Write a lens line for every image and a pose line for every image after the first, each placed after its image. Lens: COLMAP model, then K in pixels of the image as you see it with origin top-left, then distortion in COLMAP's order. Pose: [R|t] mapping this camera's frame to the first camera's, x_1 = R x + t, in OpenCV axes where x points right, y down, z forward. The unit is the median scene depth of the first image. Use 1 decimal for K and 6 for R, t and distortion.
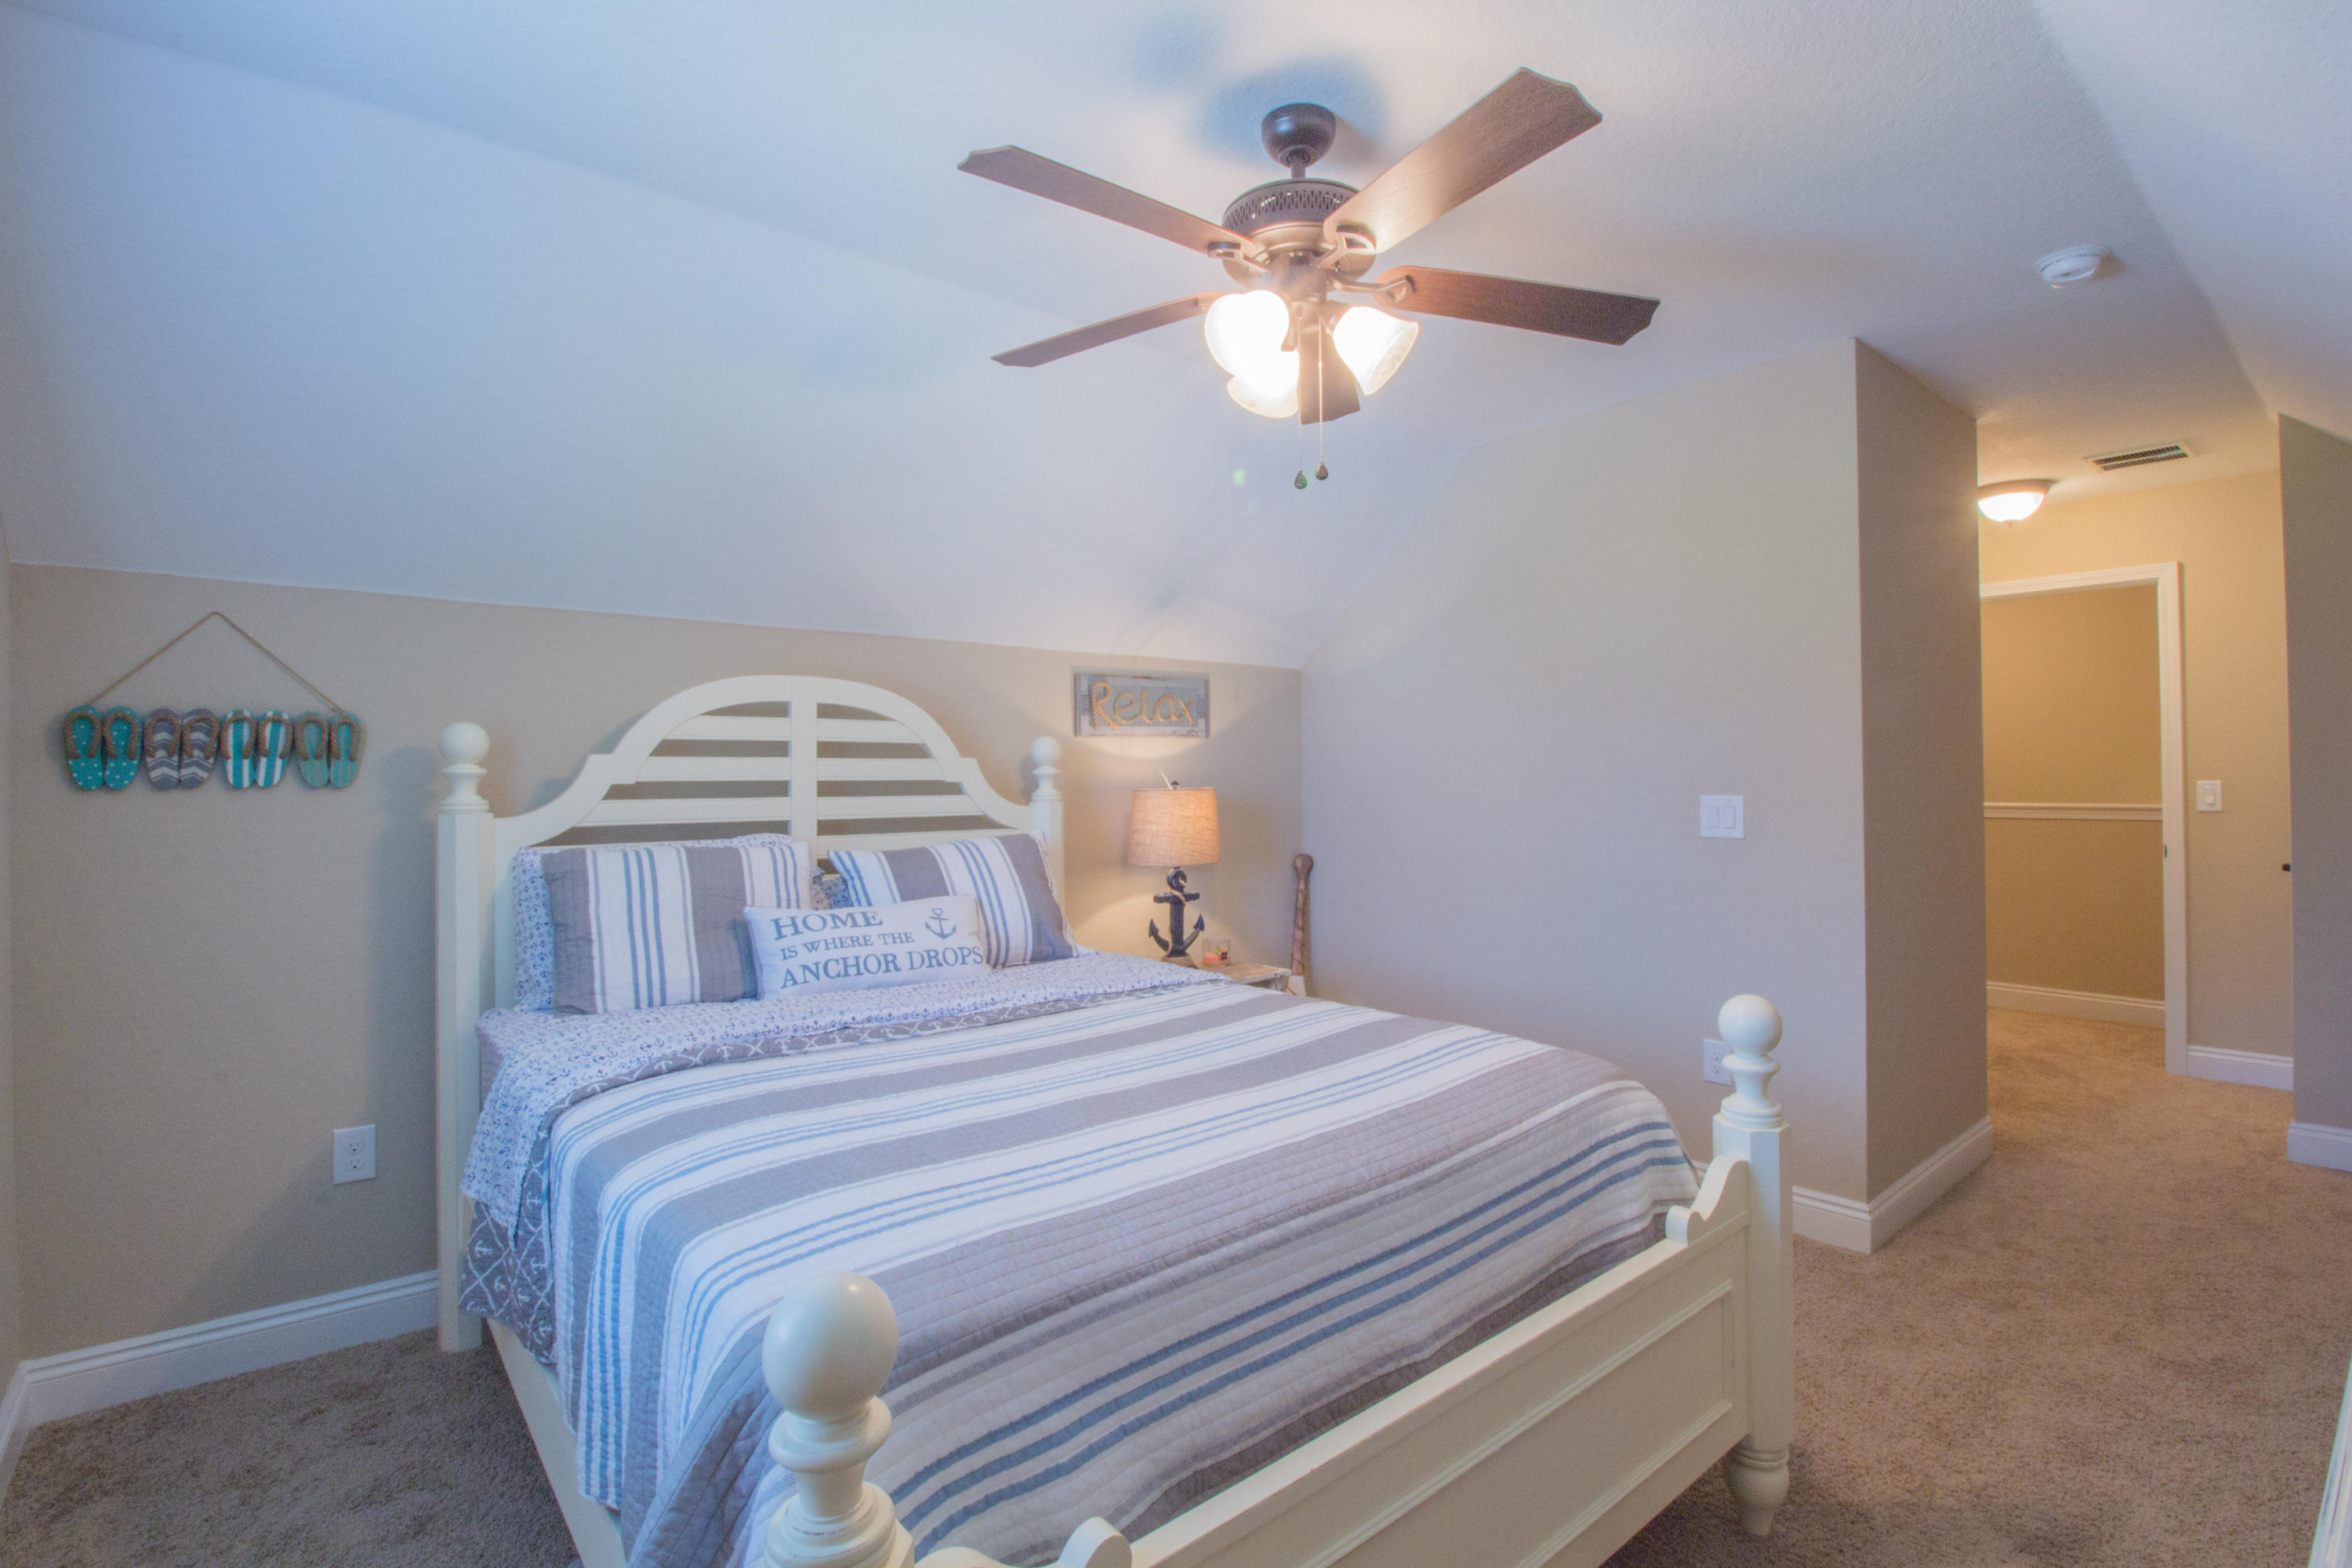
lens RADIAL K [[1094.7, 0, 1192.4], [0, 1094.7, 777.3], [0, 0, 1]] dist [0.001828, 0.000251]
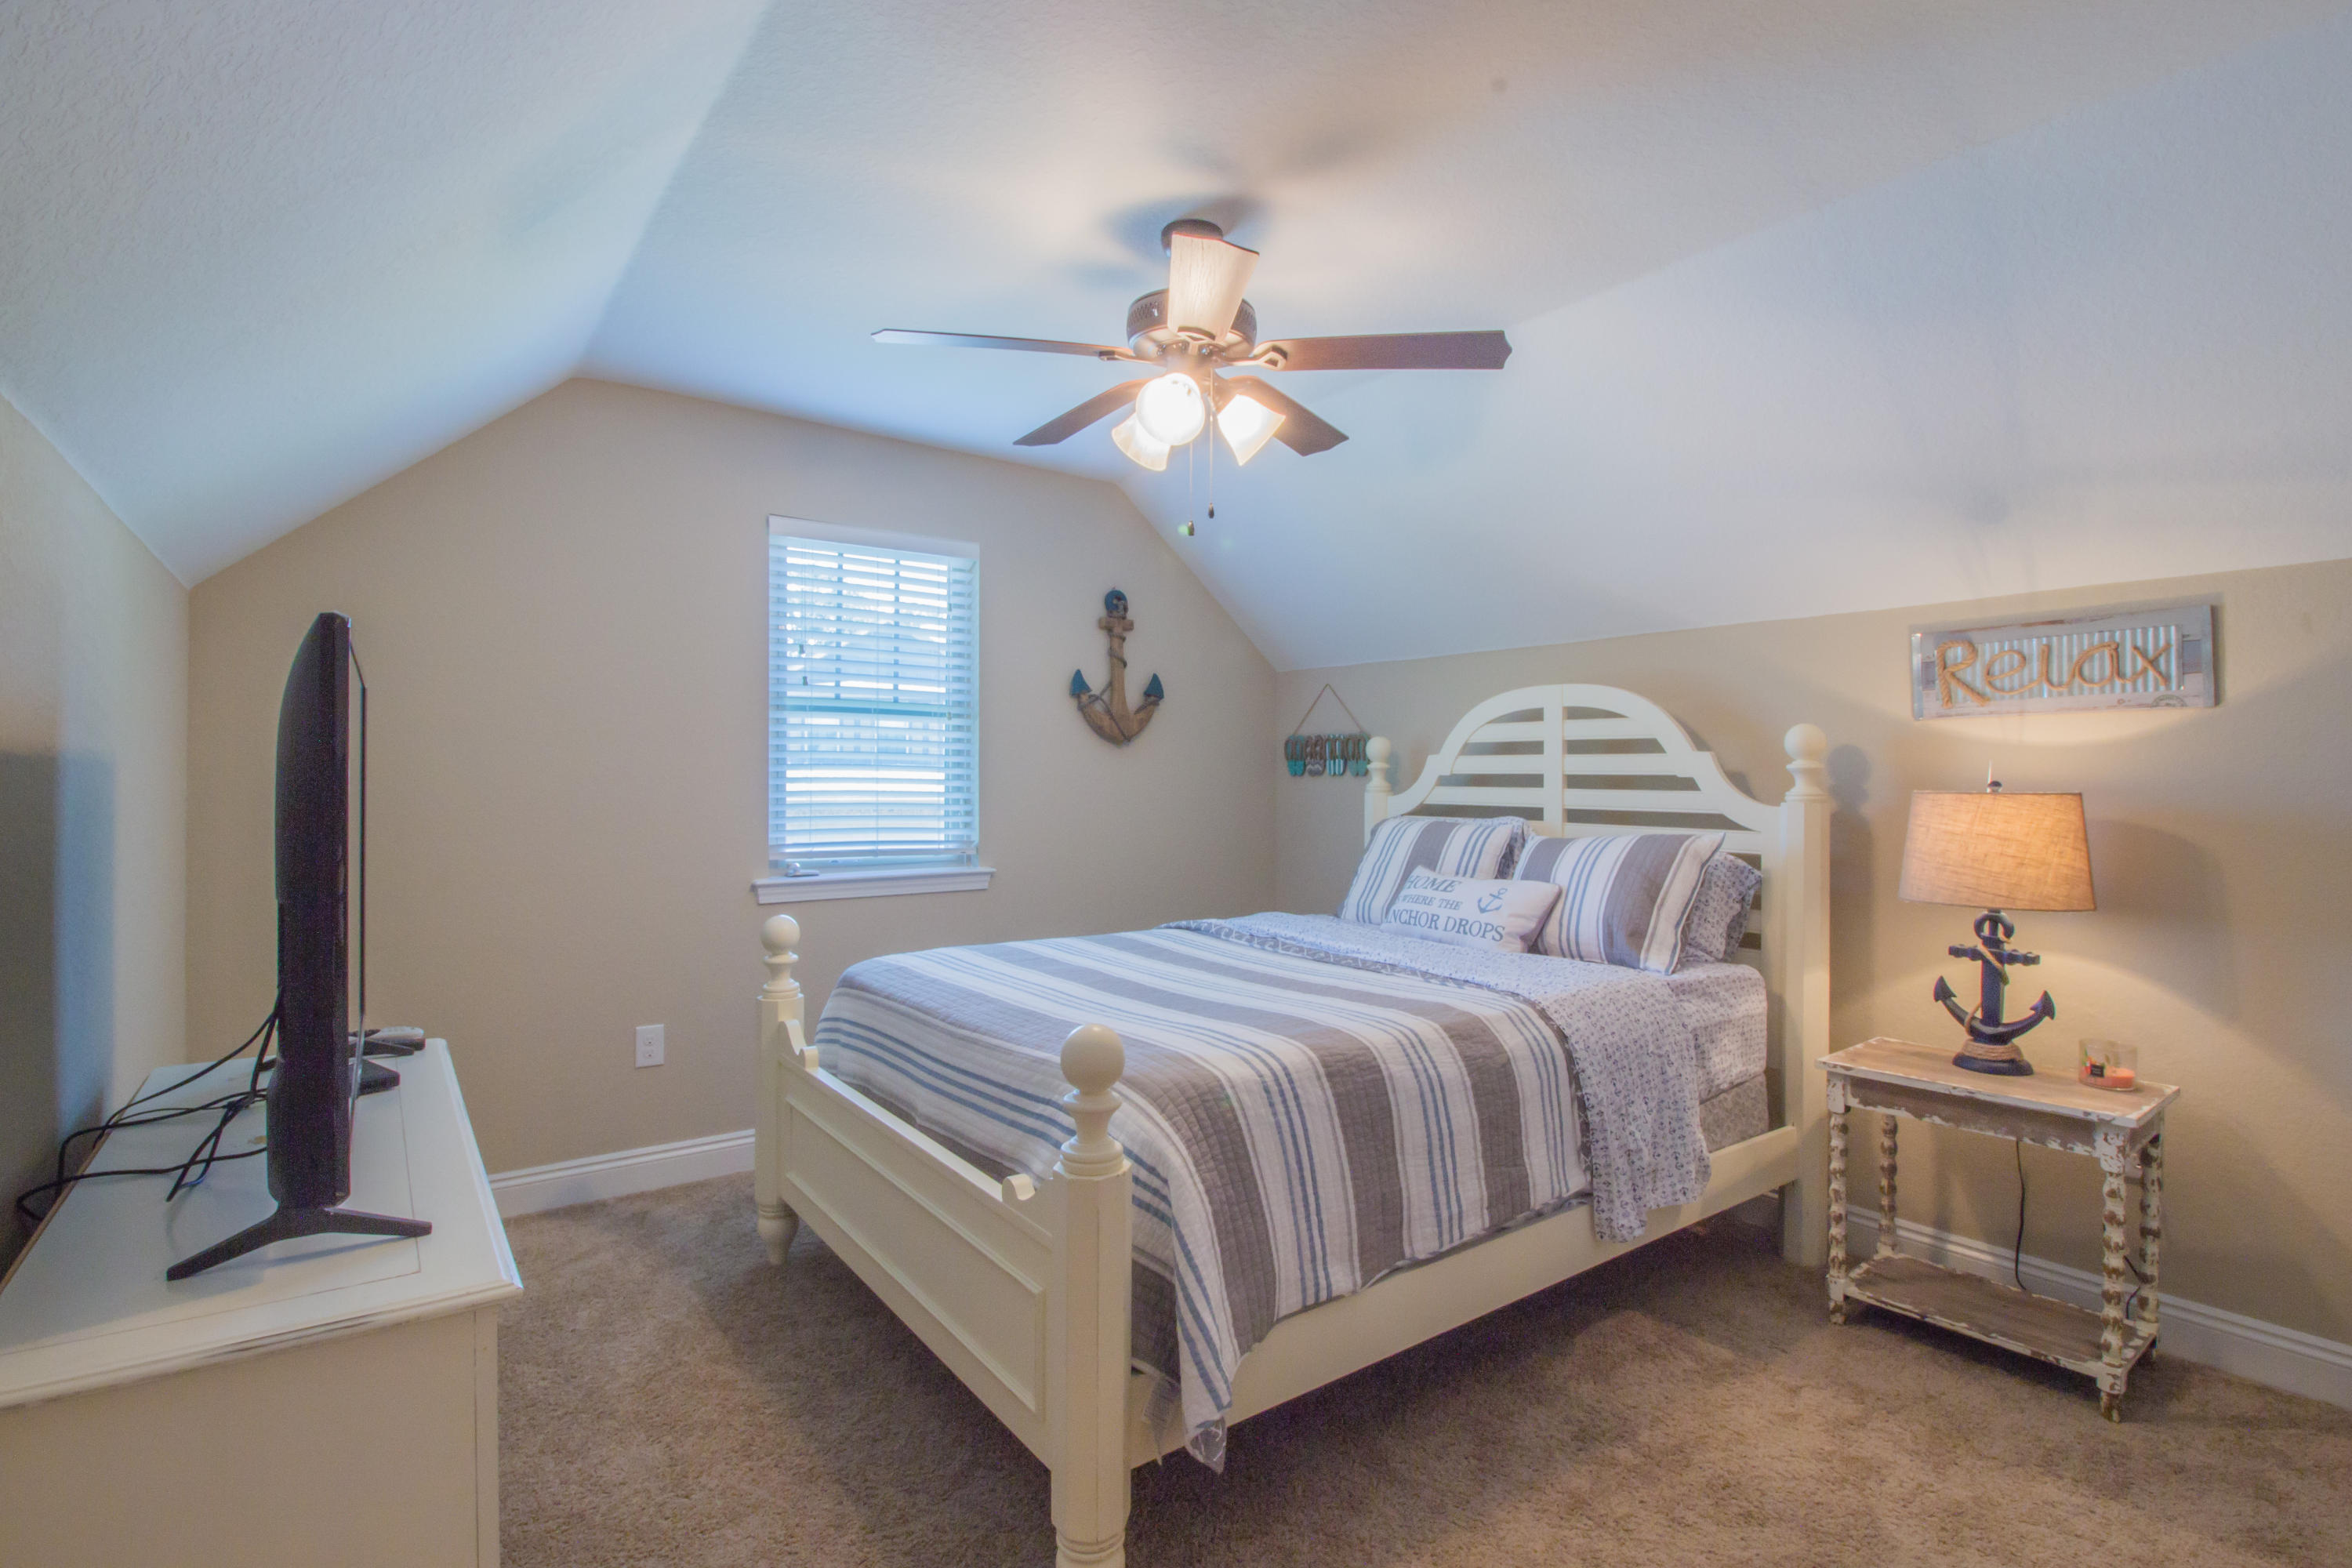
lens RADIAL K [[1094.7, 0, 1192.4], [0, 1094.7, 777.3], [0, 0, 1]] dist [0.001828, 0.000251]
pose [[-0.049611, 0.011798, -0.998699, 0.830663], [-0.002803, 0.999925, 0.011952, -0.006638], [0.998765, 0.003393, -0.049574, 0.673307]]
